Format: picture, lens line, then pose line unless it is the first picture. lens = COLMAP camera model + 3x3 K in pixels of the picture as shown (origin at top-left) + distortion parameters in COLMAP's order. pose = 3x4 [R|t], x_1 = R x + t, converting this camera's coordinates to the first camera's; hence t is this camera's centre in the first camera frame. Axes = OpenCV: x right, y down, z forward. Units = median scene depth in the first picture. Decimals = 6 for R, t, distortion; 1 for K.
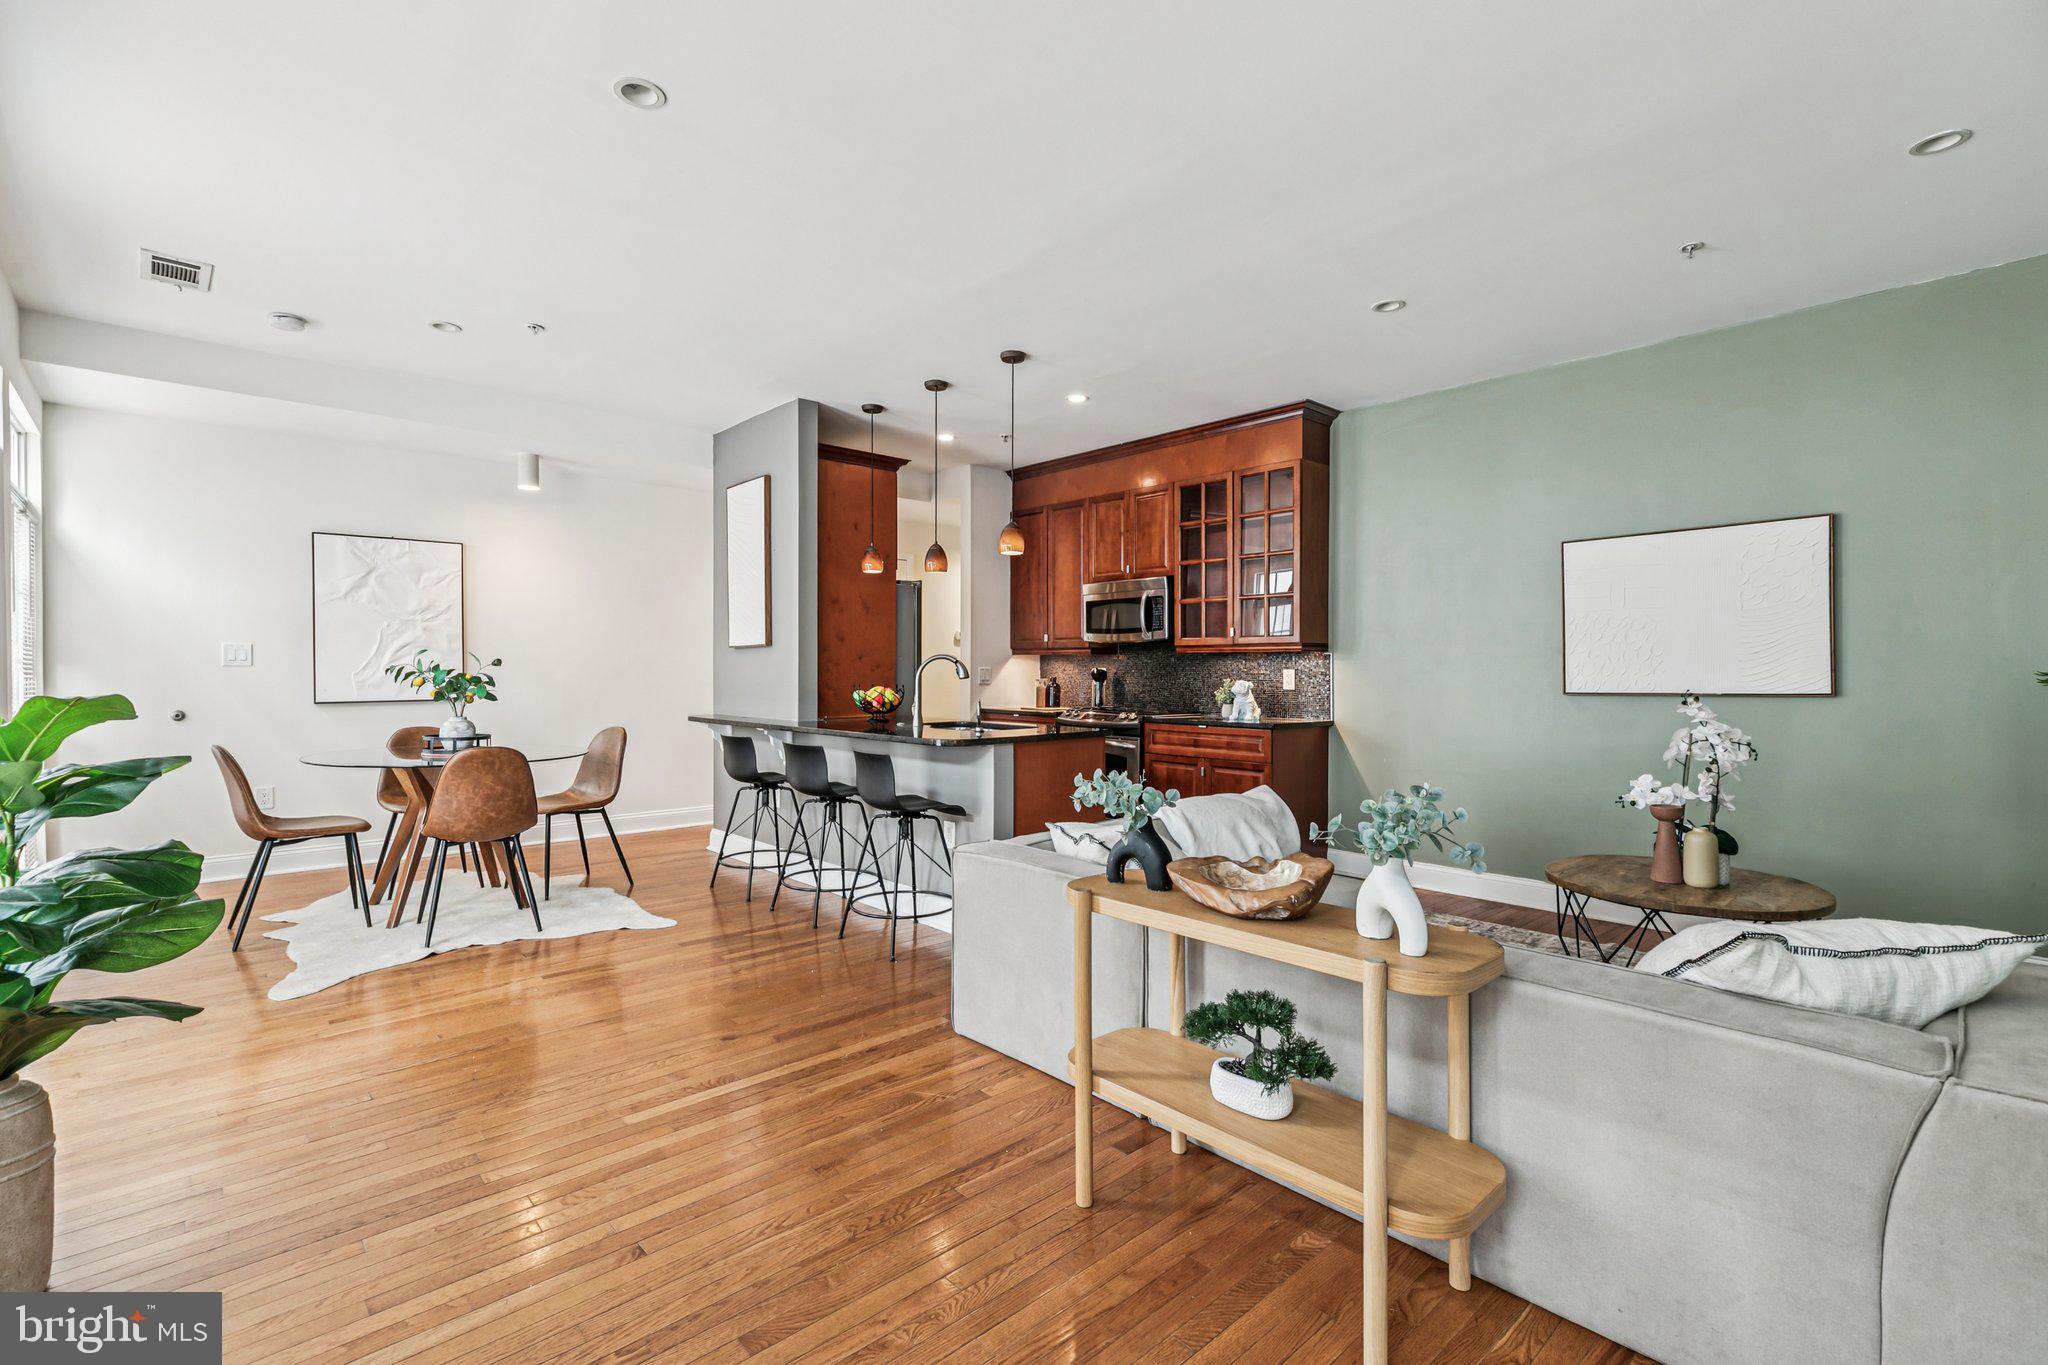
lens RADIAL K [[921.7, 0, 1021.6], [0, 921.7, 677.9], [0, 0, 1]] dist [0.003500, -0.000939]
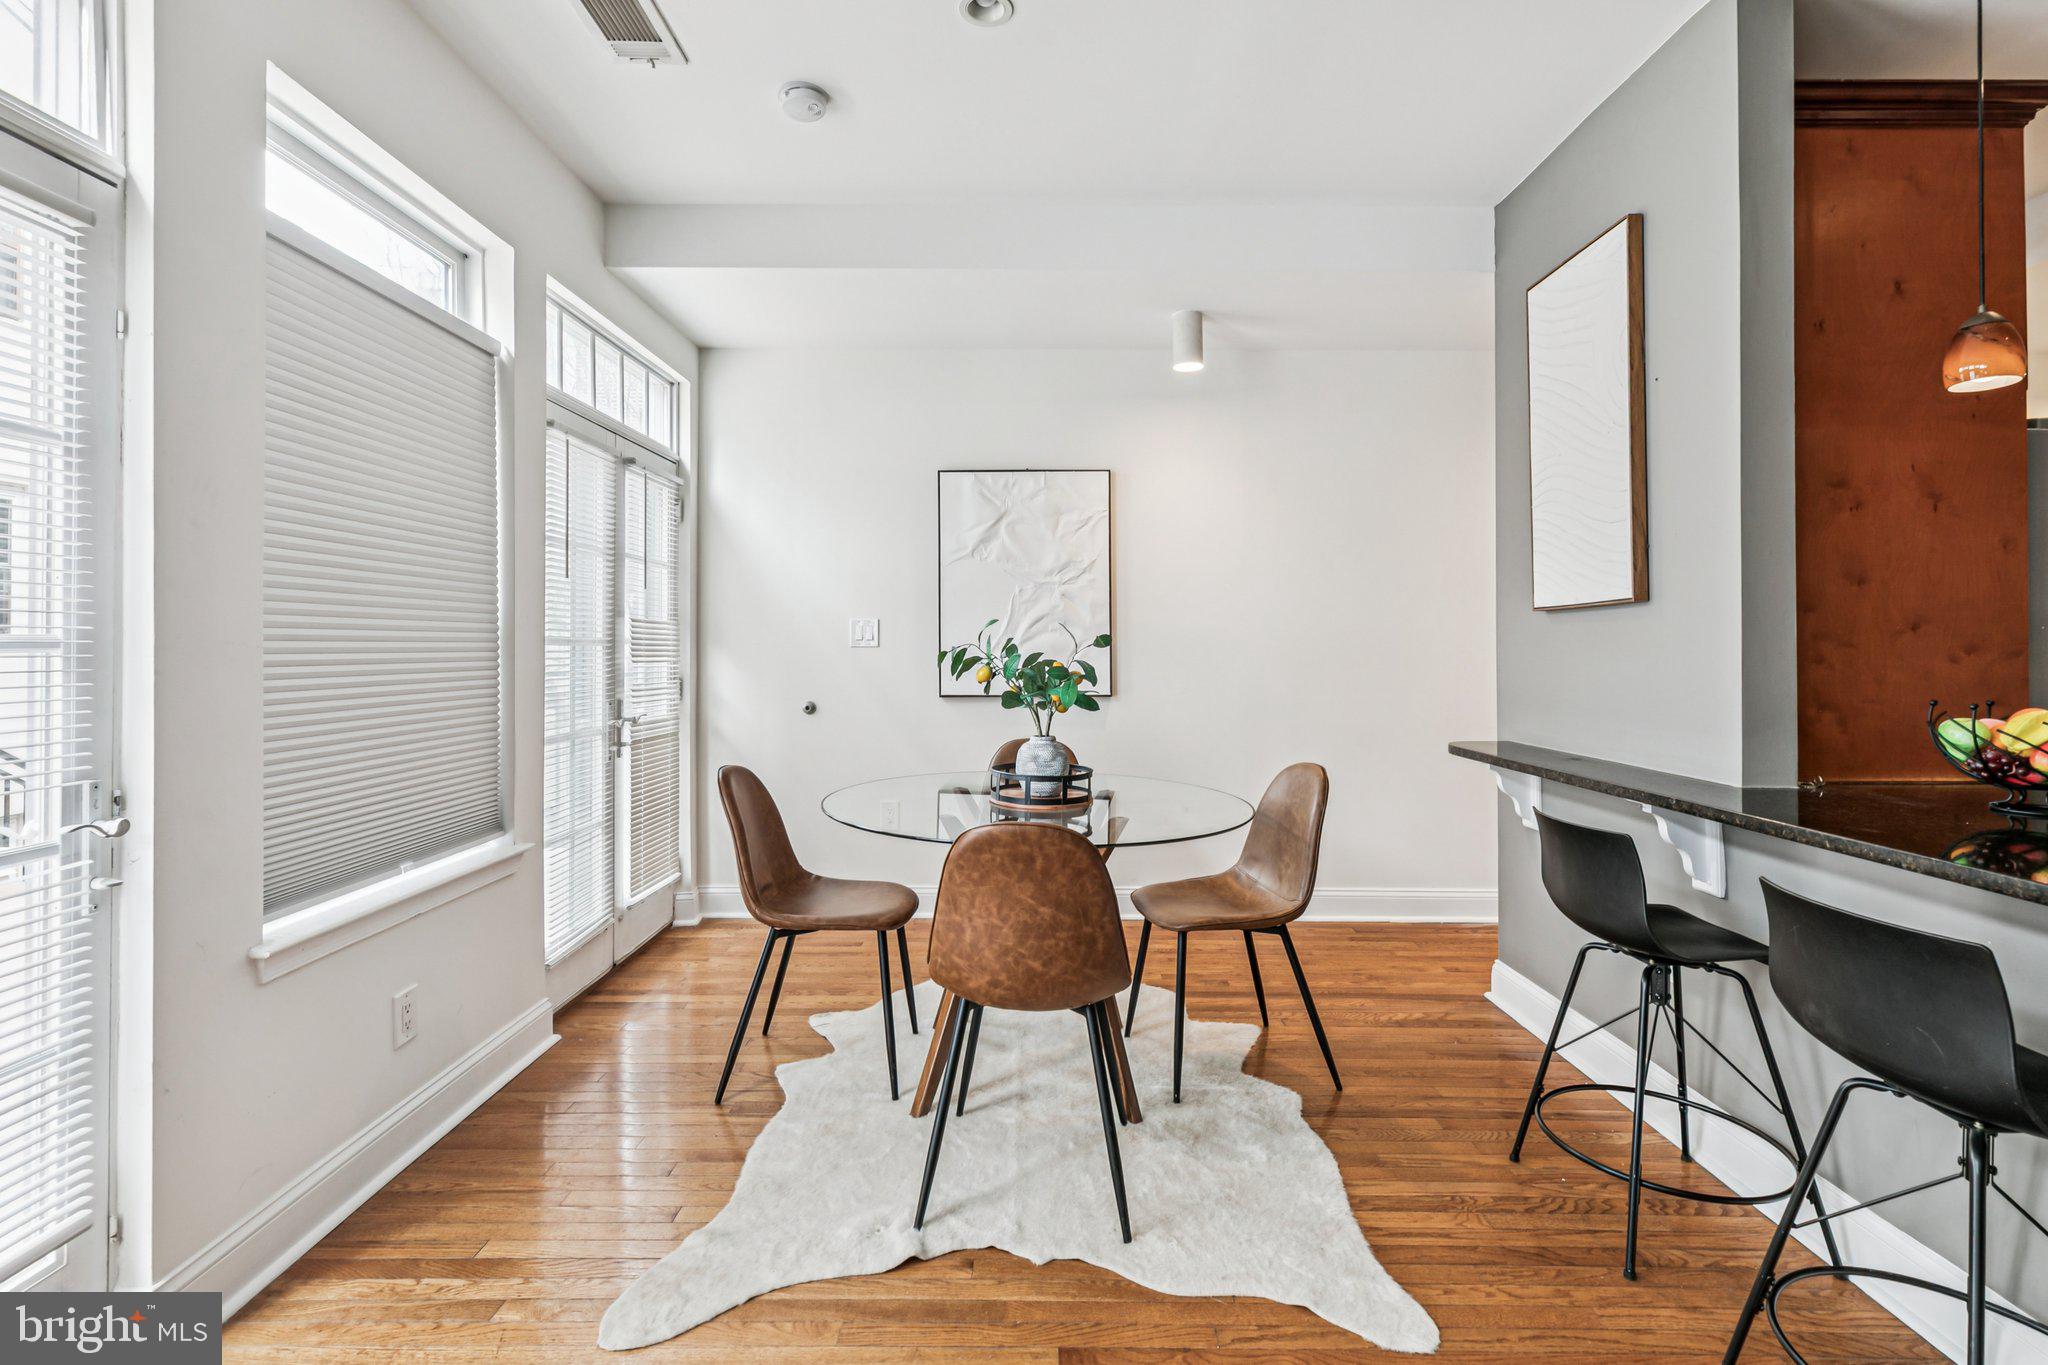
lens RADIAL K [[932.7, 0, 1034.1], [0, 932.7, 640.5], [0, 0, 1]] dist [0.000963, -0.000091]
pose [[0.736709, -0.004275, -0.676196, -0.197096], [-0.009158, 0.999825, -0.016298, -0.006708], [0.676148, 0.018199, 0.736541, 0.504003]]
